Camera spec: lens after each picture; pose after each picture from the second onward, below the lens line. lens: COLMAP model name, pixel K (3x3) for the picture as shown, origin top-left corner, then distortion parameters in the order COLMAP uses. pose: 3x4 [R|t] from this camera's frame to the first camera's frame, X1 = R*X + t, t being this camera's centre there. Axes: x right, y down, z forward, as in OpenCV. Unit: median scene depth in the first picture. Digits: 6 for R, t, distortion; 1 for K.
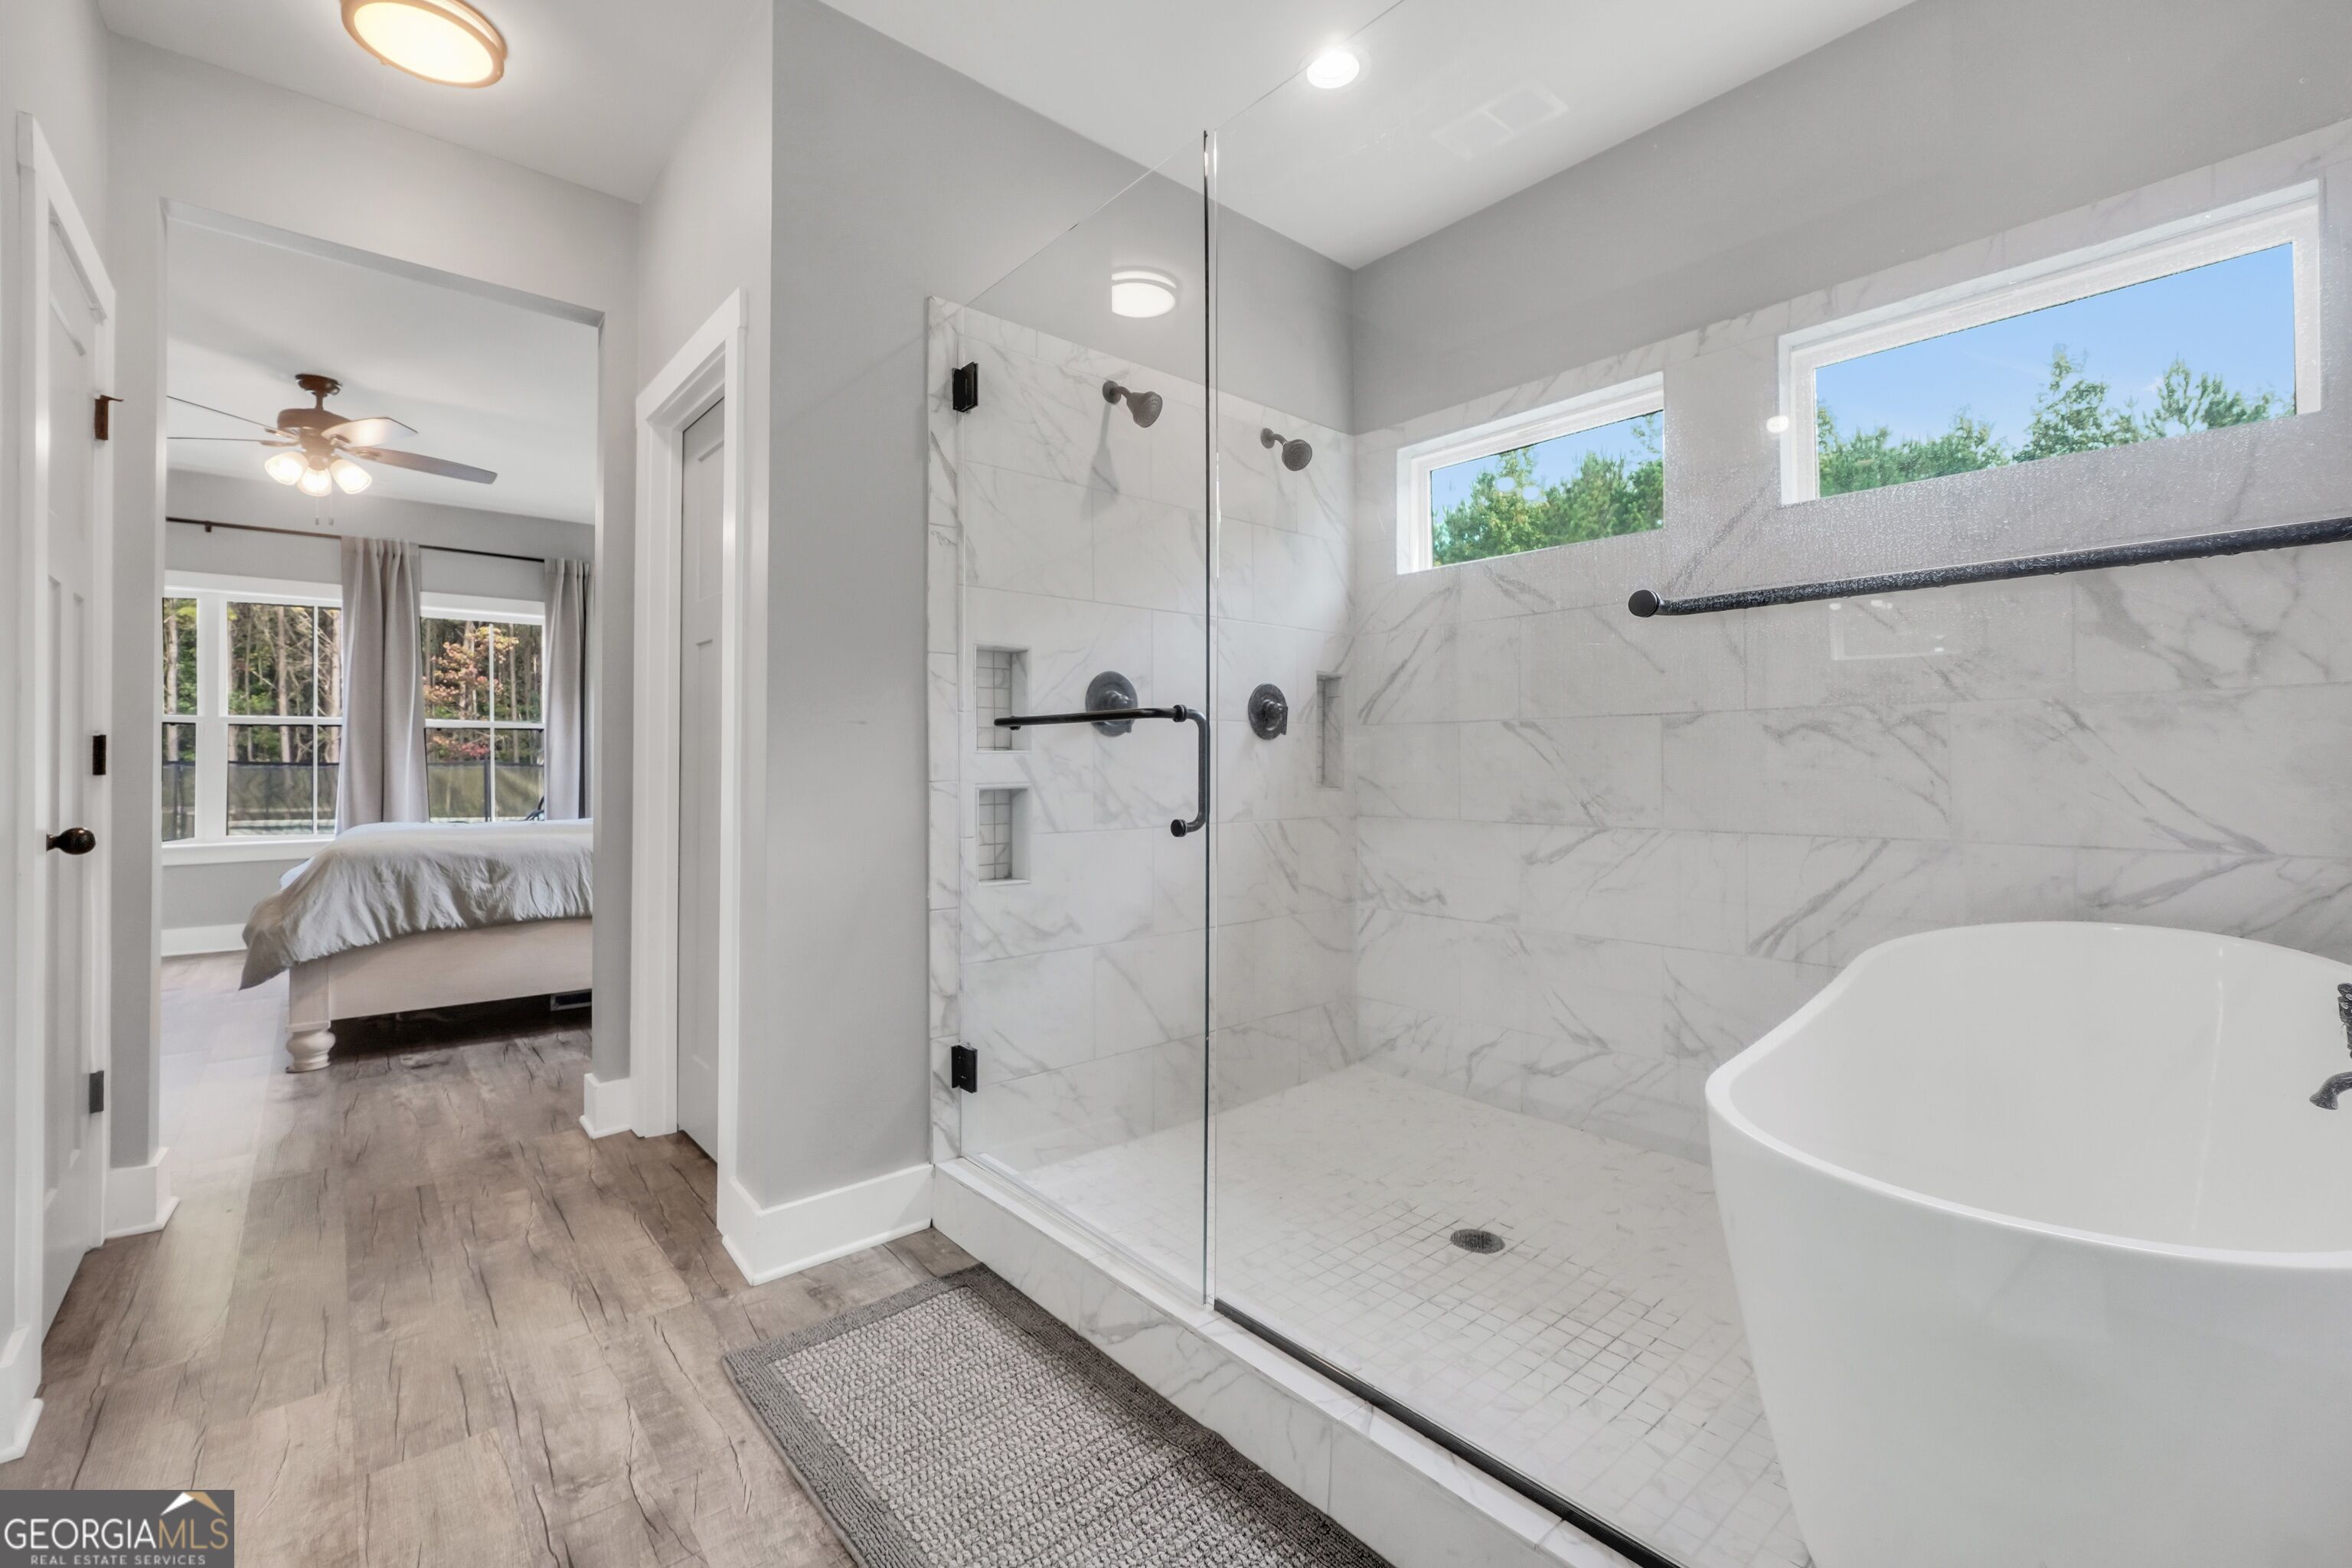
lens RADIAL K [[999.5, 0, 1165.4], [0, 999.5, 769.5], [0, 0, 1]] dist [-0.021465, 0.008094]
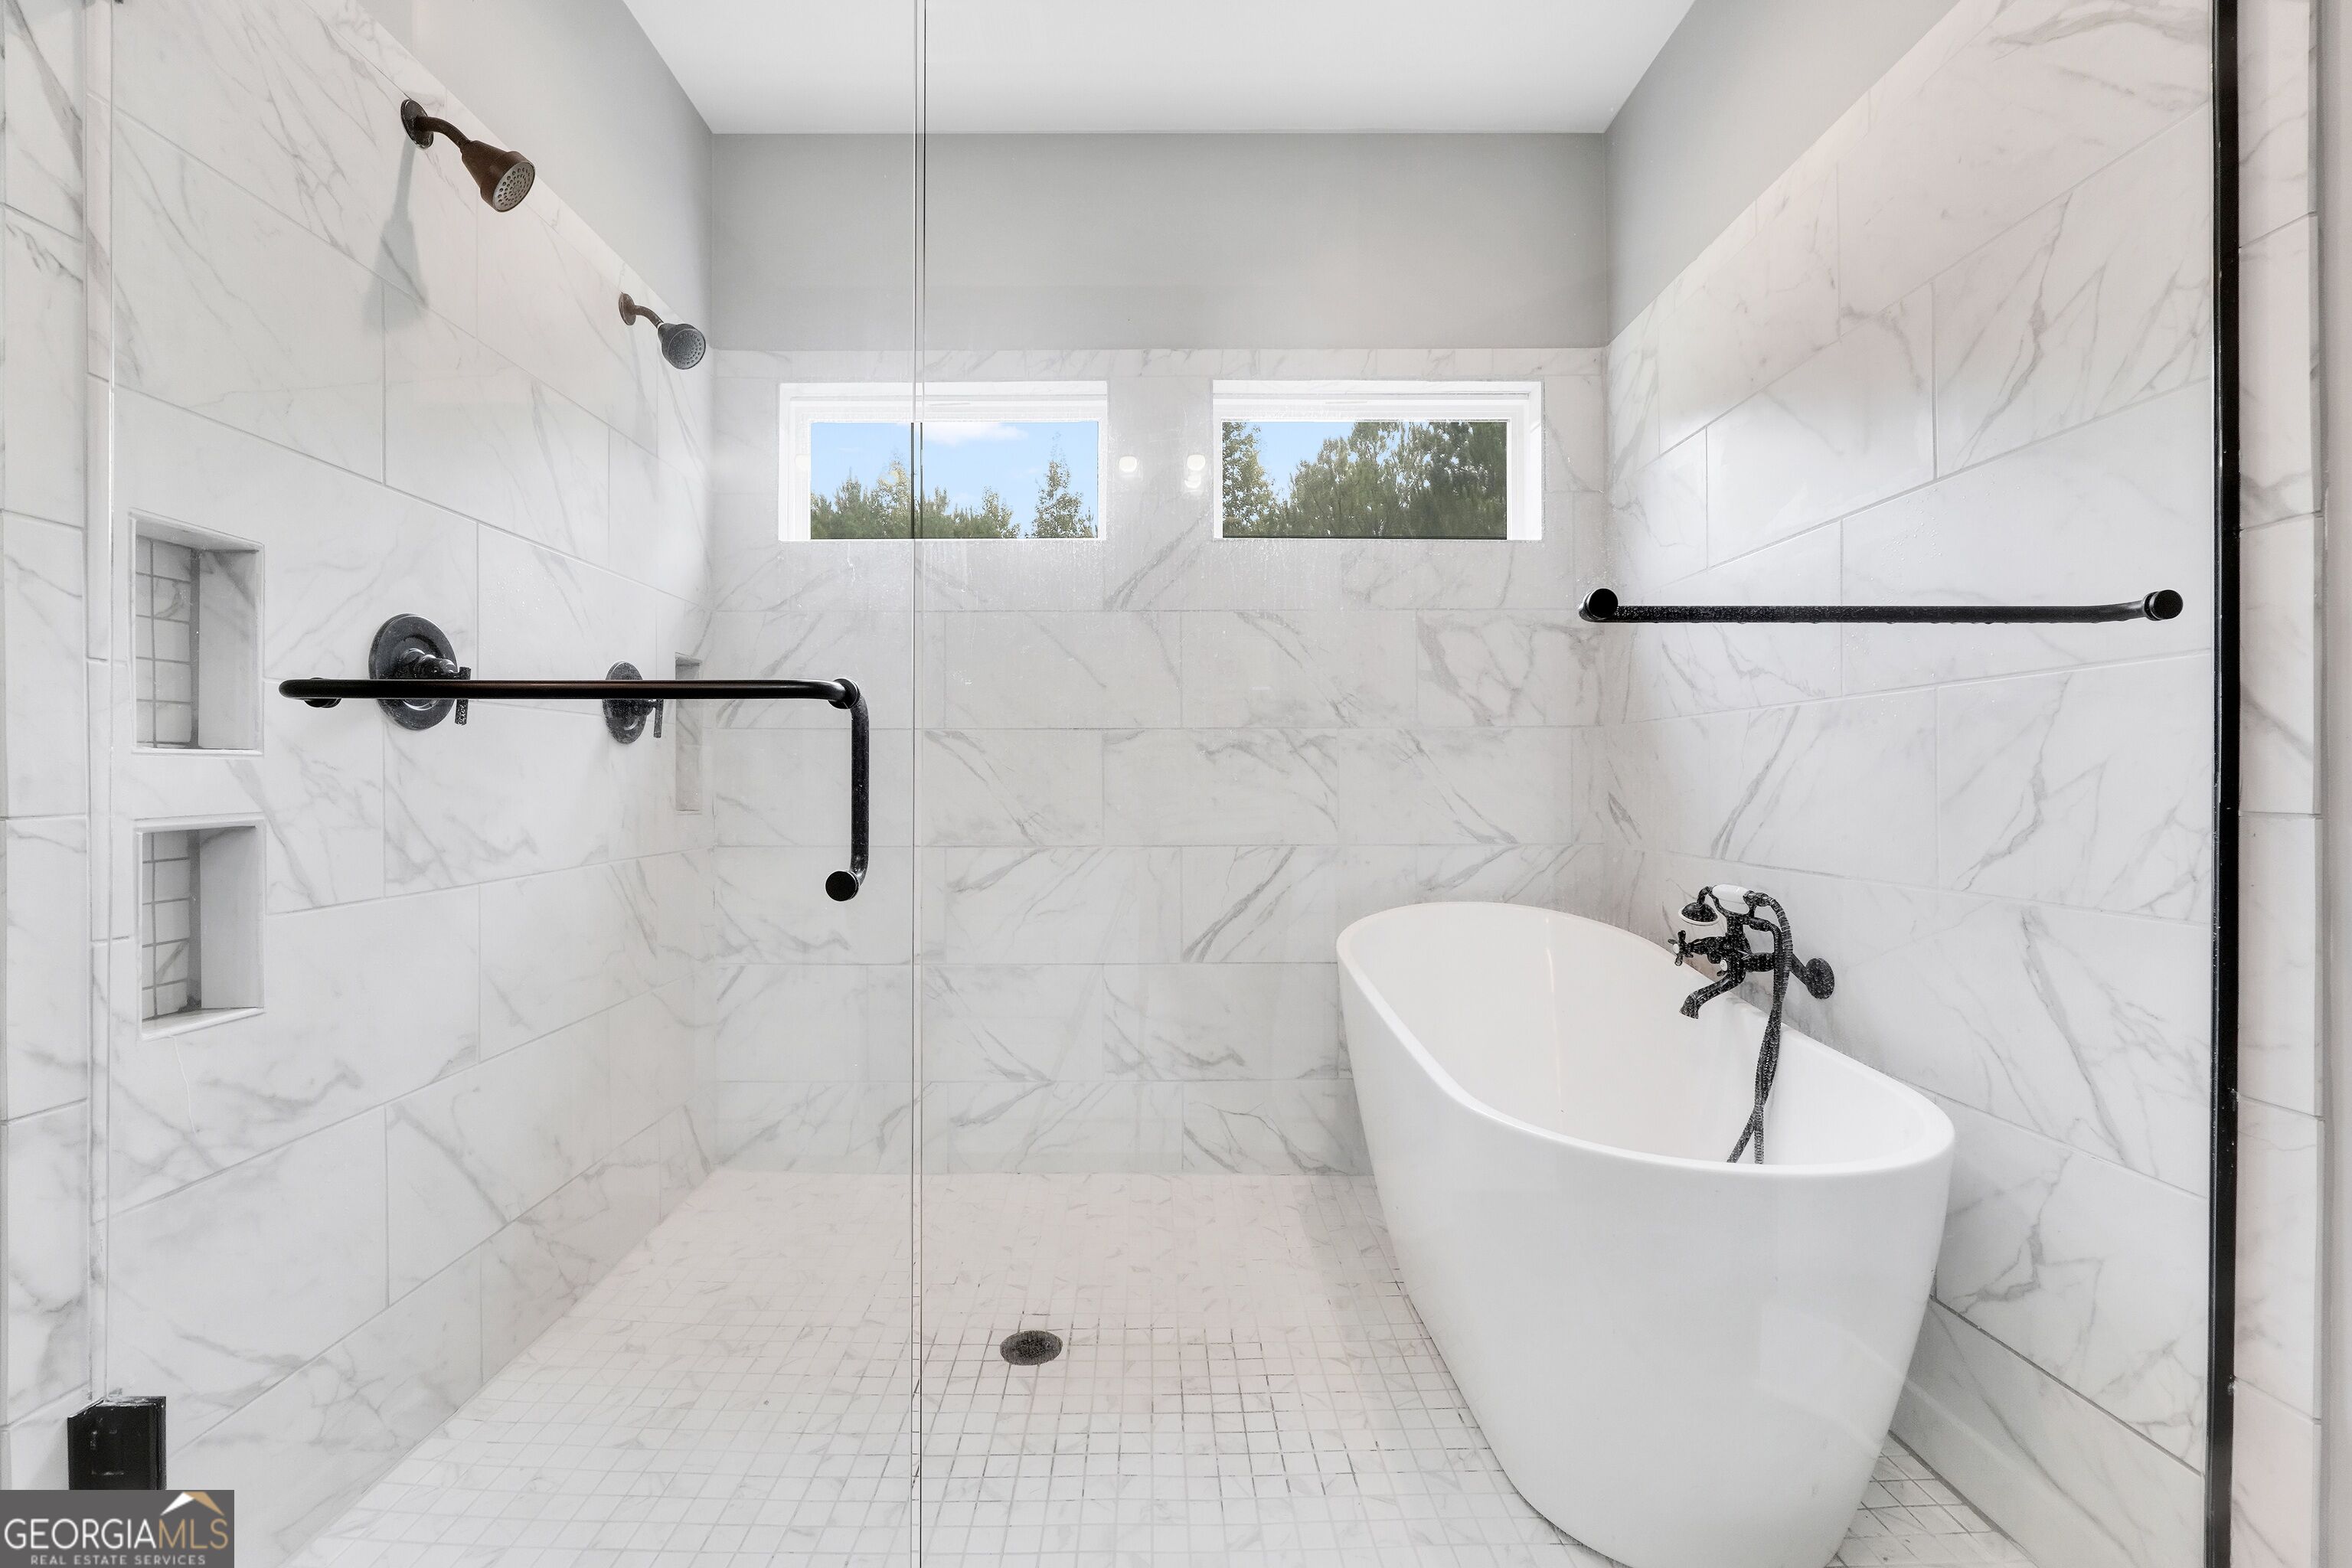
lens RADIAL K [[993.6, 0, 1171.5], [0, 993.6, 786.7], [0, 0, 1]] dist [-0.021422, 0.008537]
pose [[0.645336, -0.003263, 0.763892, -0.215694], [0.001407, 0.999994, 0.003083, -0.001666], [-0.763898, -0.000915, 0.645337, 0.325859]]
